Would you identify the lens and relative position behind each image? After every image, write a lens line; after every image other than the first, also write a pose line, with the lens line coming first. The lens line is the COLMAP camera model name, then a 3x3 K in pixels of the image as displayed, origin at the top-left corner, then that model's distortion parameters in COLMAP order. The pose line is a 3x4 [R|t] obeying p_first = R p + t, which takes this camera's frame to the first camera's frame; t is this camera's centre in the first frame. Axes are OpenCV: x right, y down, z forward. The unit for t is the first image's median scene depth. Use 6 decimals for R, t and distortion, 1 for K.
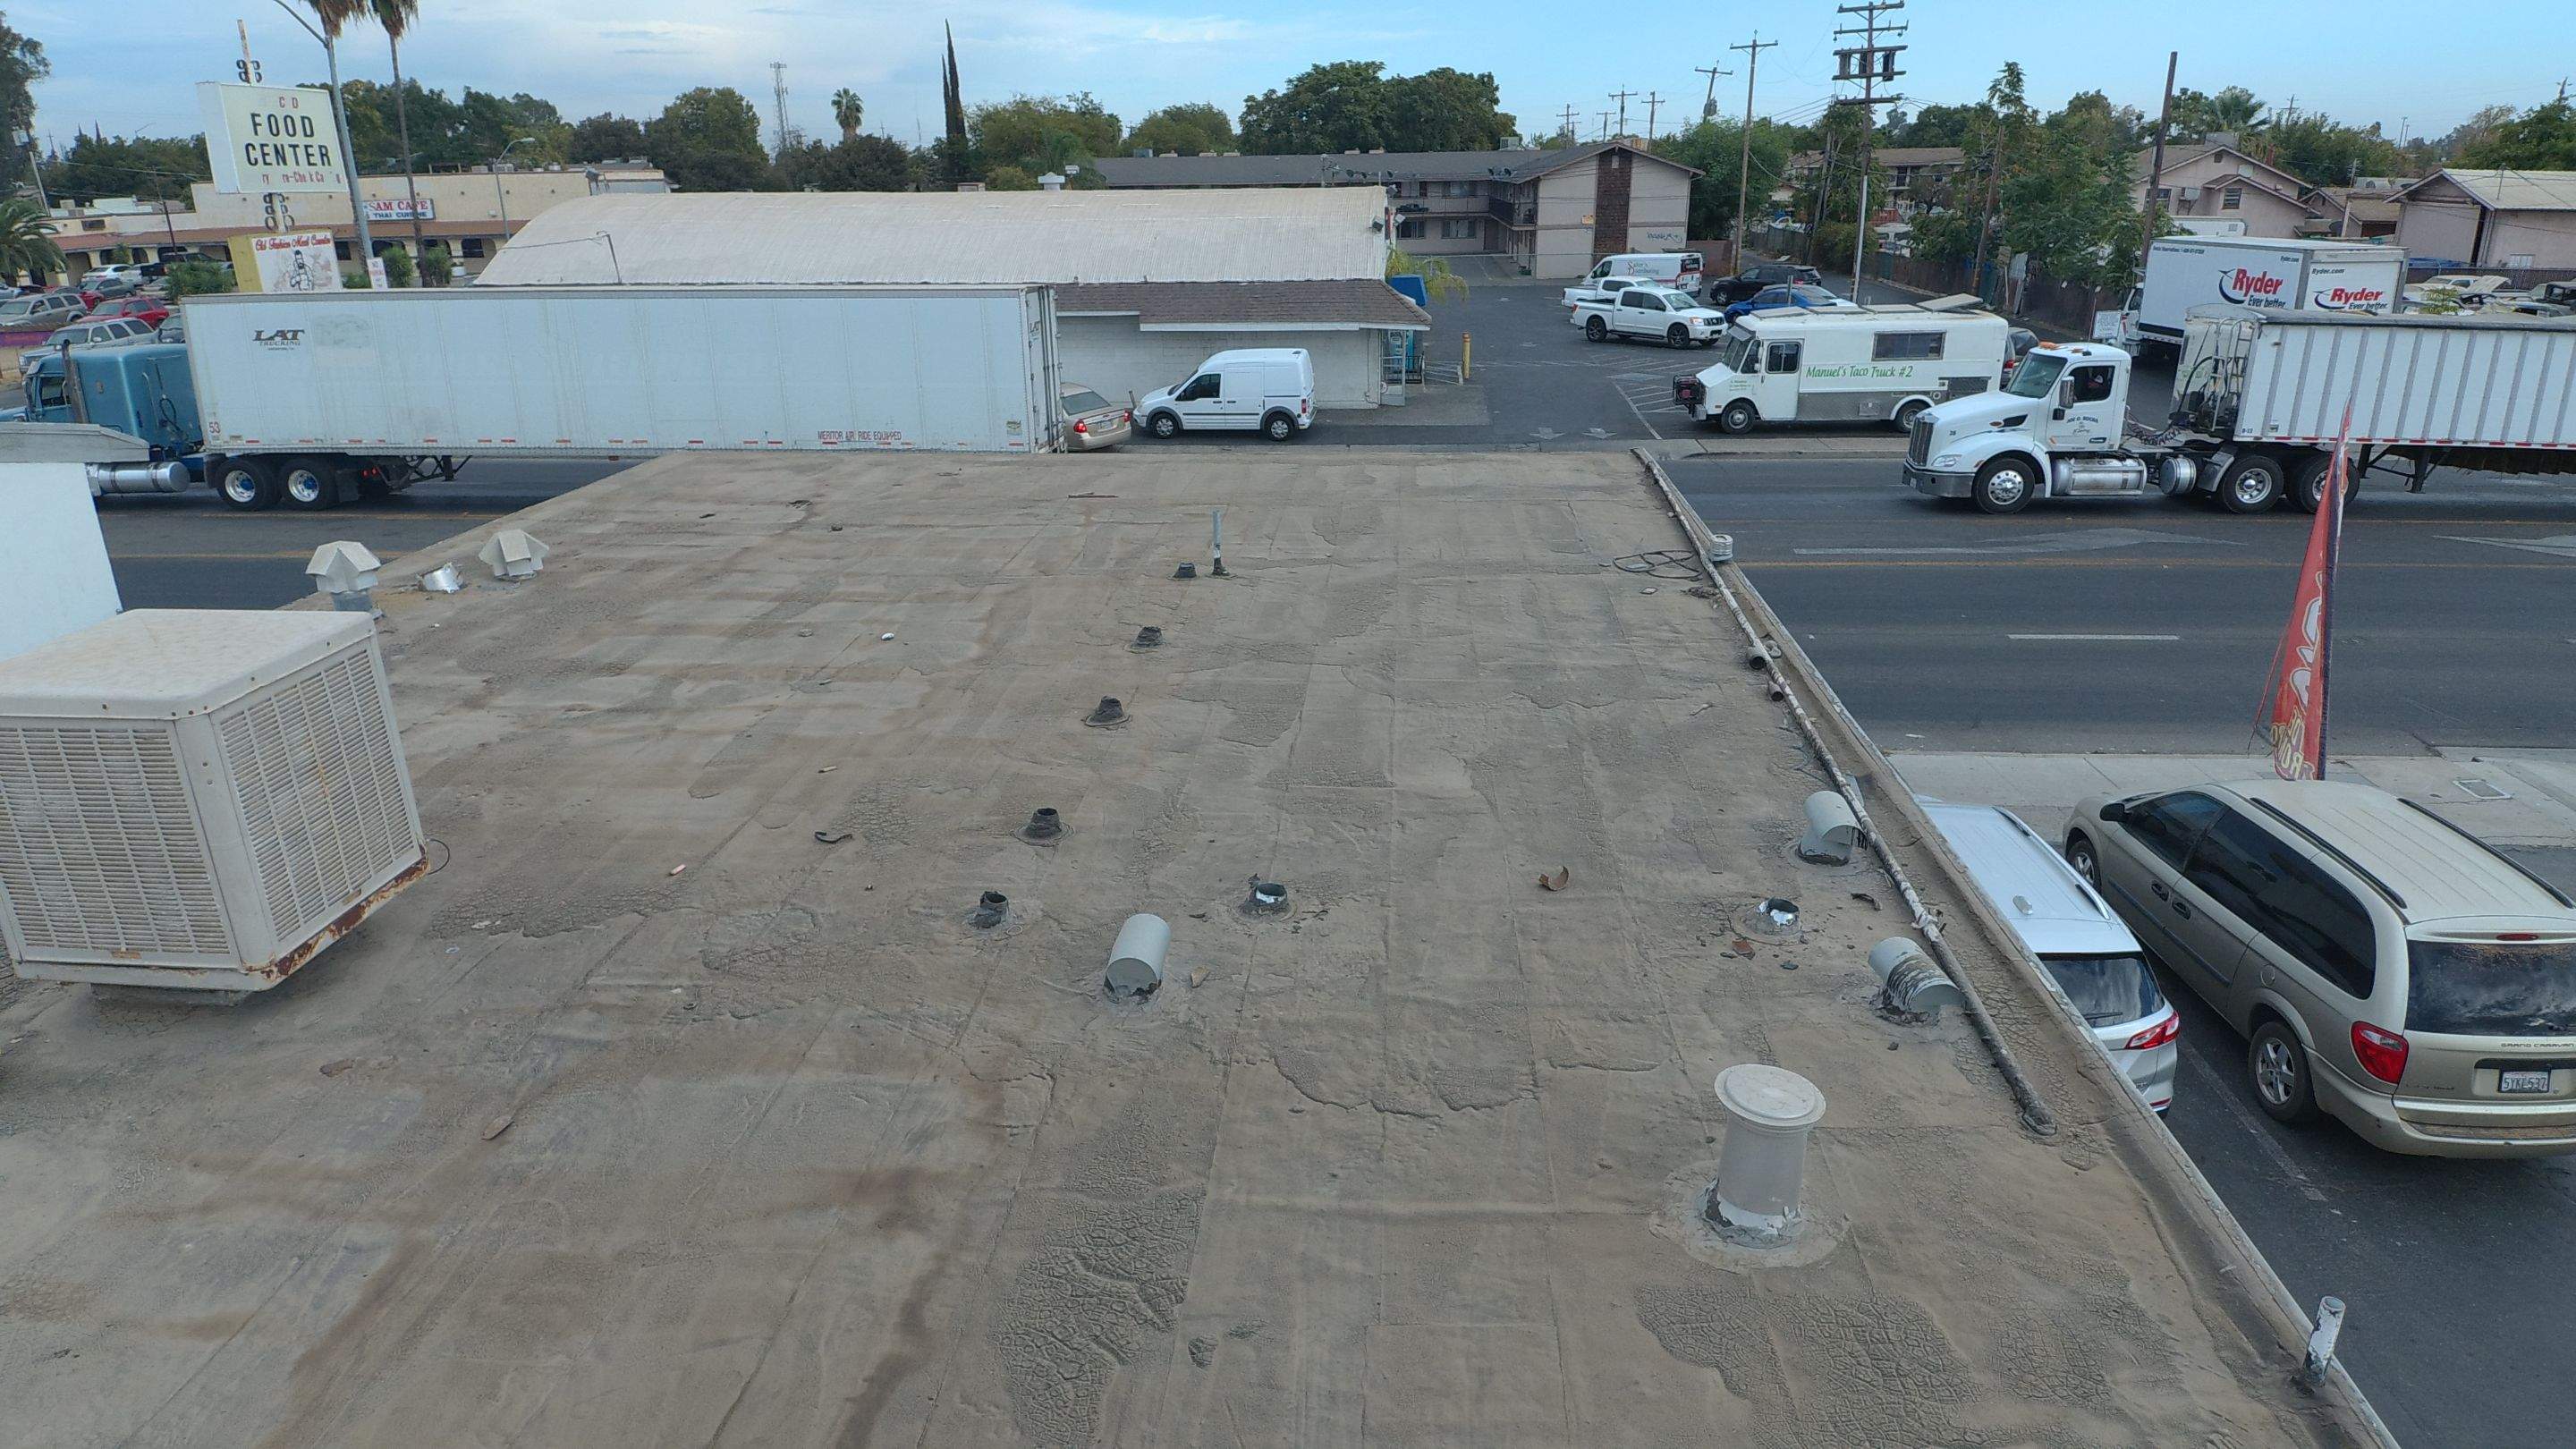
lens RADIAL K [[1540.7, 0, 1292.3], [0, 1540.7, 749.5], [0, 0, 1]] dist [0.091269, -0.125432]
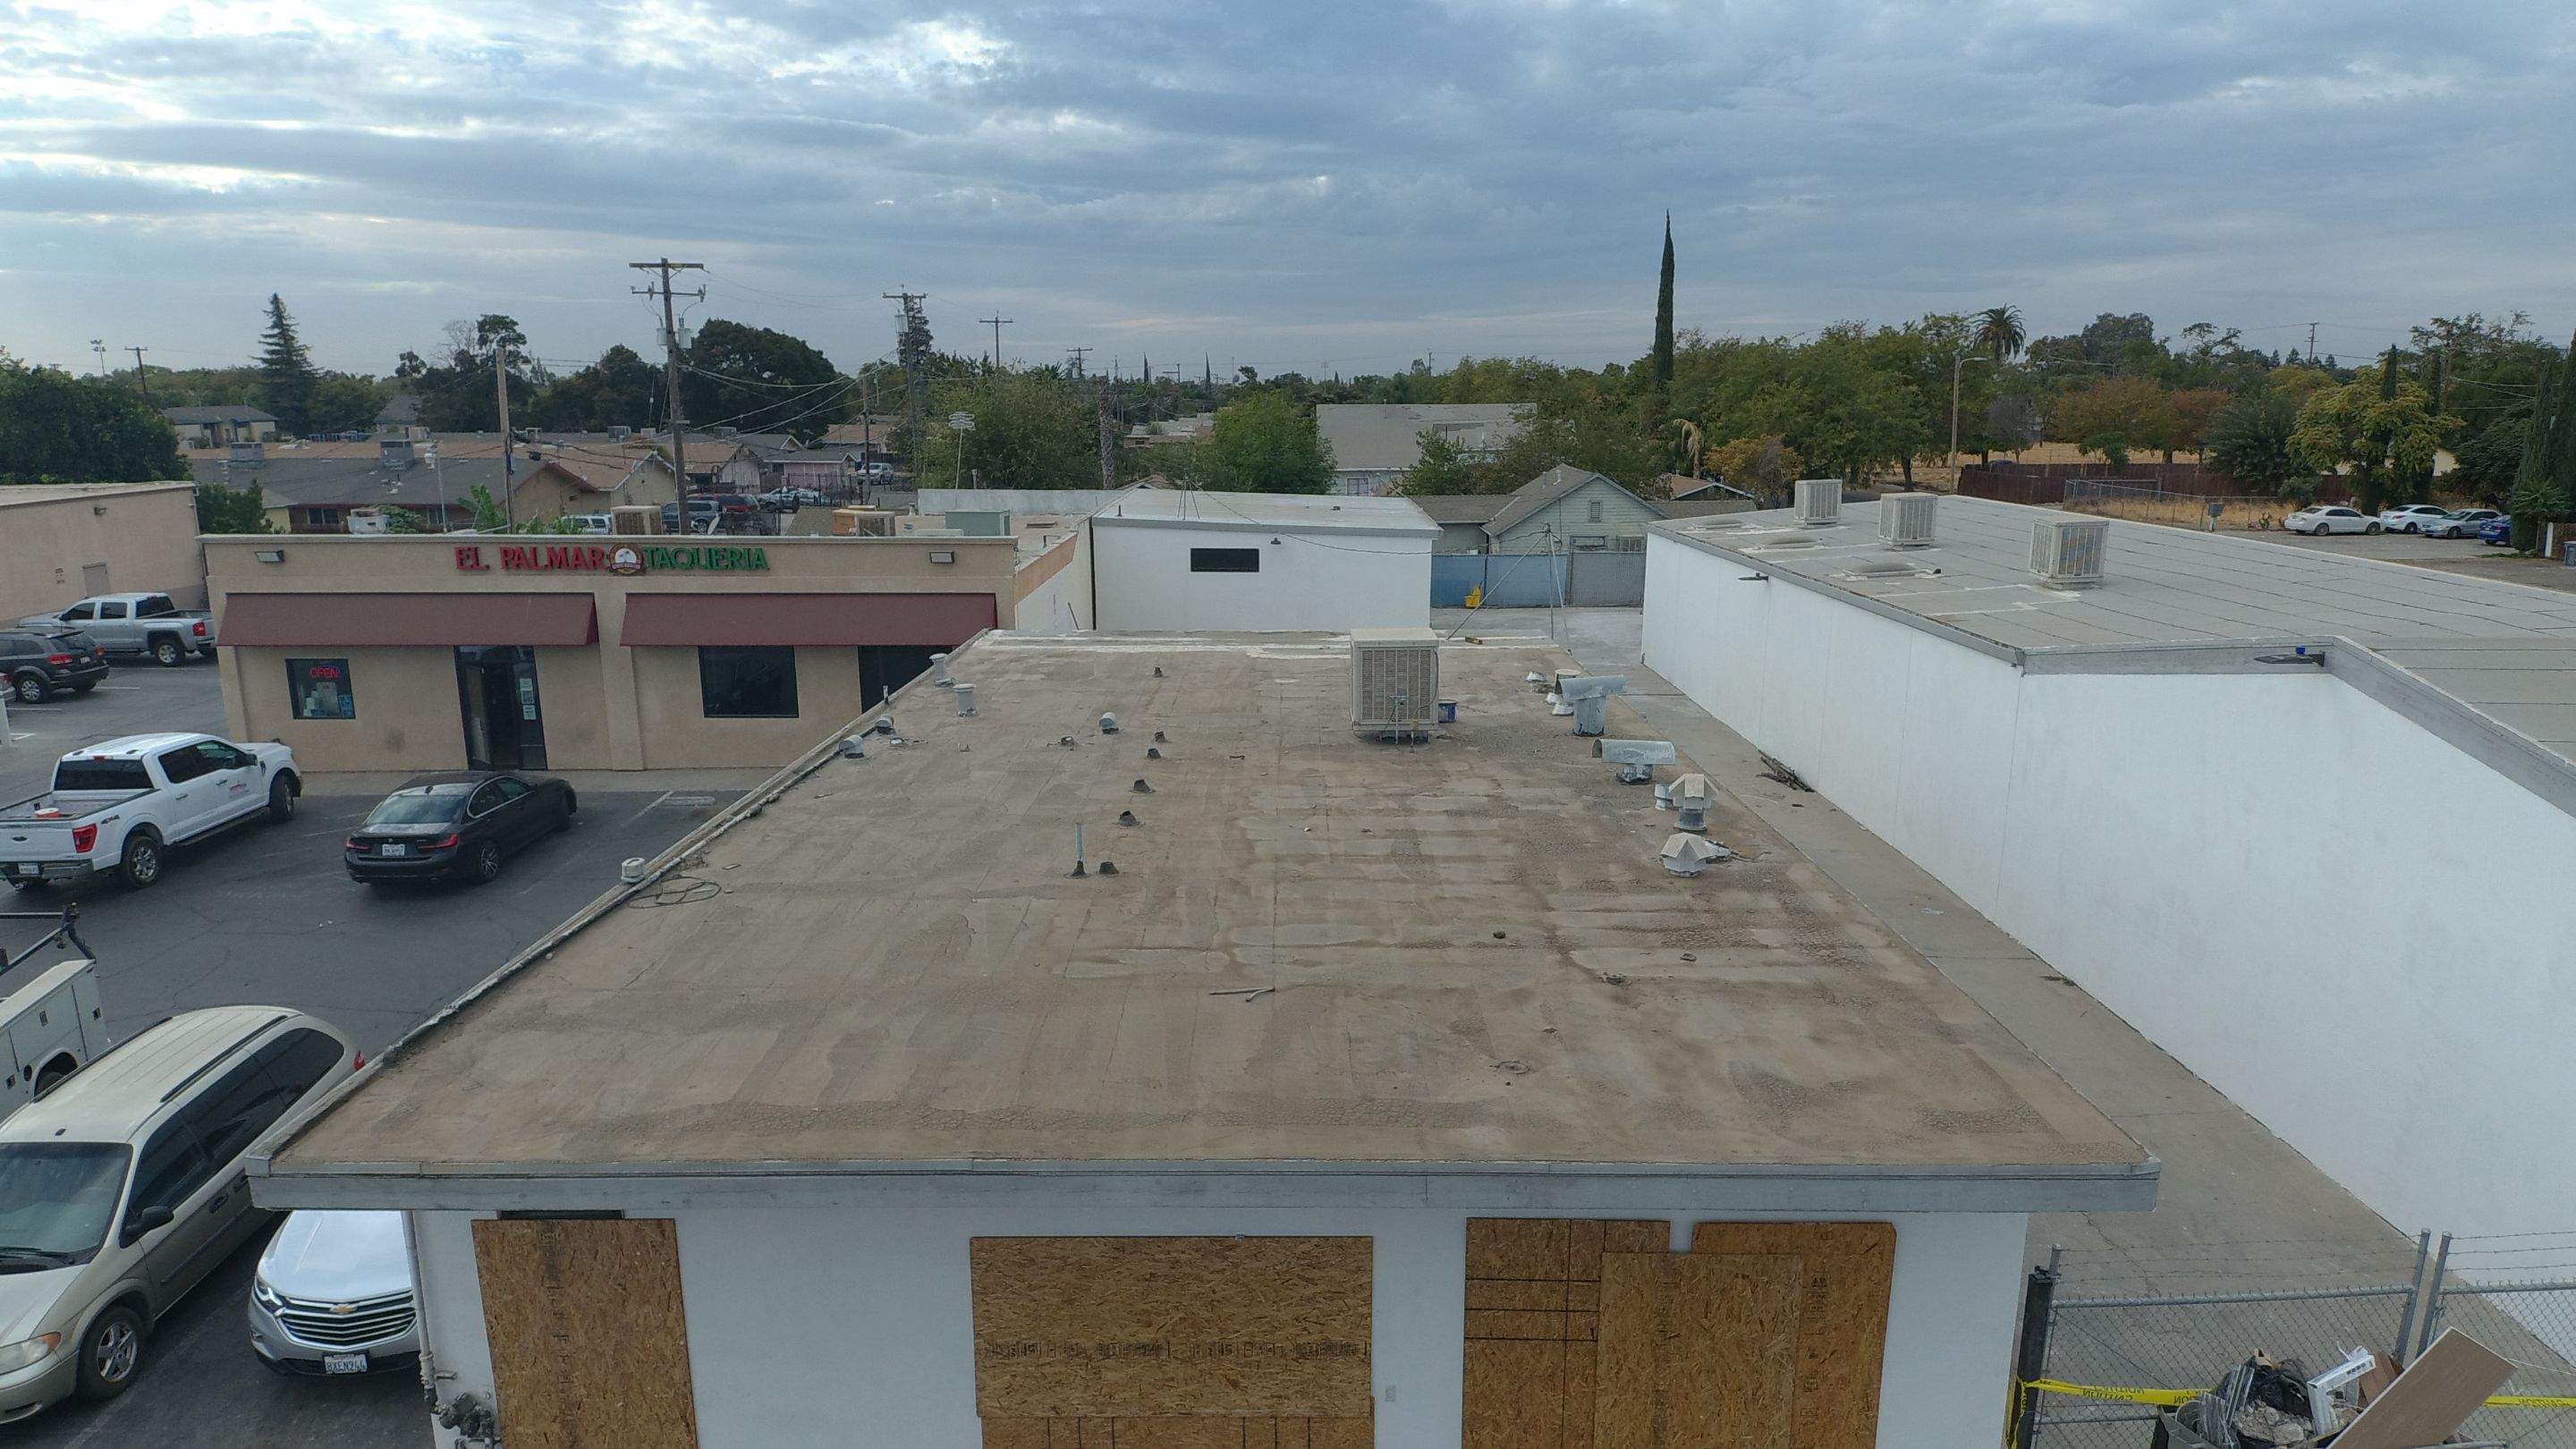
lens RADIAL K [[1540.7, 0, 1292.3], [0, 1540.7, 749.5], [0, 0, 1]] dist [0.091269, -0.125432]
pose [[-0.996708, 0.033767, -0.073708, -0.036473], [-0.012443, 0.834654, 0.550634, -0.244628], [0.080114, 0.549739, -0.831486, 0.563705]]
